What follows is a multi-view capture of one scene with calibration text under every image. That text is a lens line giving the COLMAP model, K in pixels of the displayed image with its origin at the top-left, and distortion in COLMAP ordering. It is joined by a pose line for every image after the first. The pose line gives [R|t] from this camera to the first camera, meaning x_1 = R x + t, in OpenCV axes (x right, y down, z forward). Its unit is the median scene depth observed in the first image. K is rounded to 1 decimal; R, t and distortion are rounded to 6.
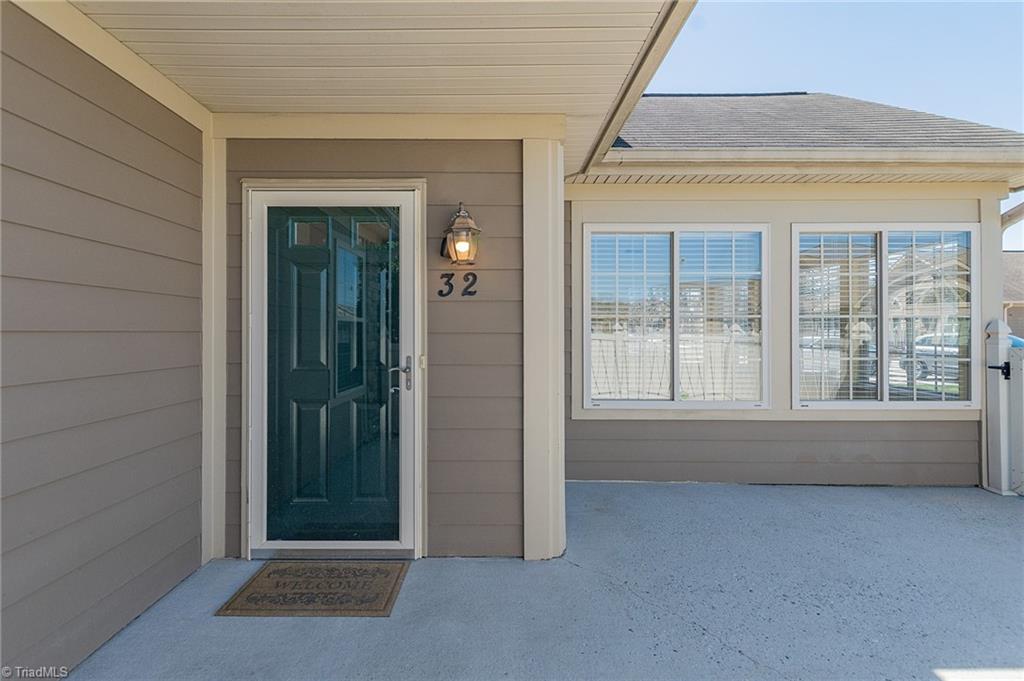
lens RADIAL K [[461.0, 0, 509.4], [0, 461.0, 317.1], [0, 0, 1]] dist [0.002781, 0.000358]
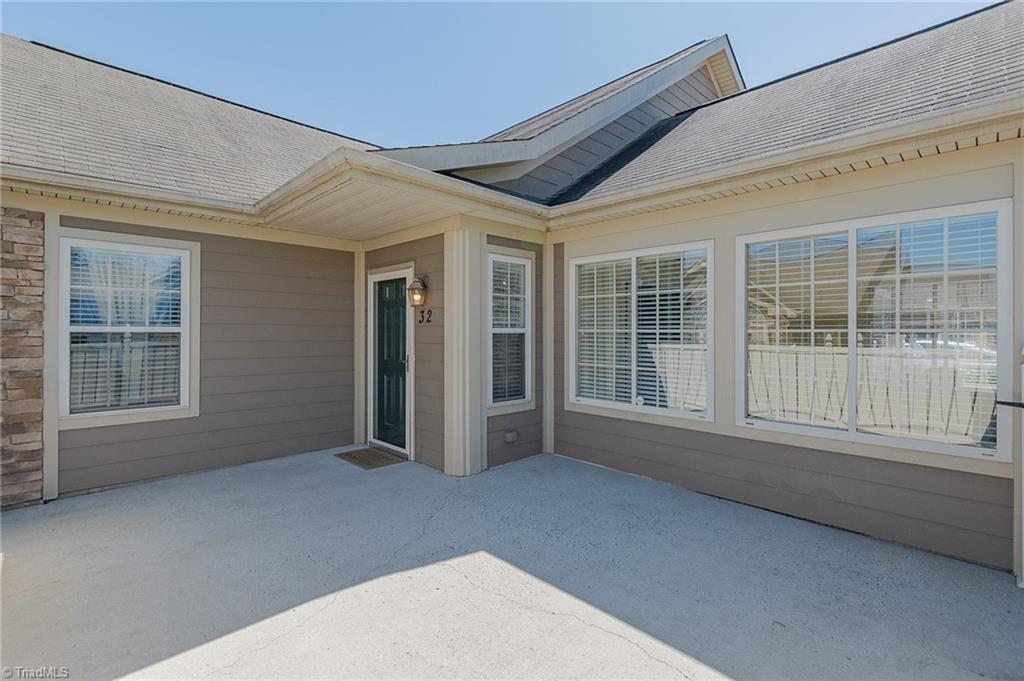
lens RADIAL K [[477.6, 0, 511.8], [0, 477.6, 329.7], [0, 0, 1]] dist [-0.000272, -0.000061]
pose [[0.695832, -0.003833, -0.718194, 1.482923], [0.012977, 0.999890, 0.007236, -0.028072], [0.718087, -0.014356, 0.695805, -0.073349]]
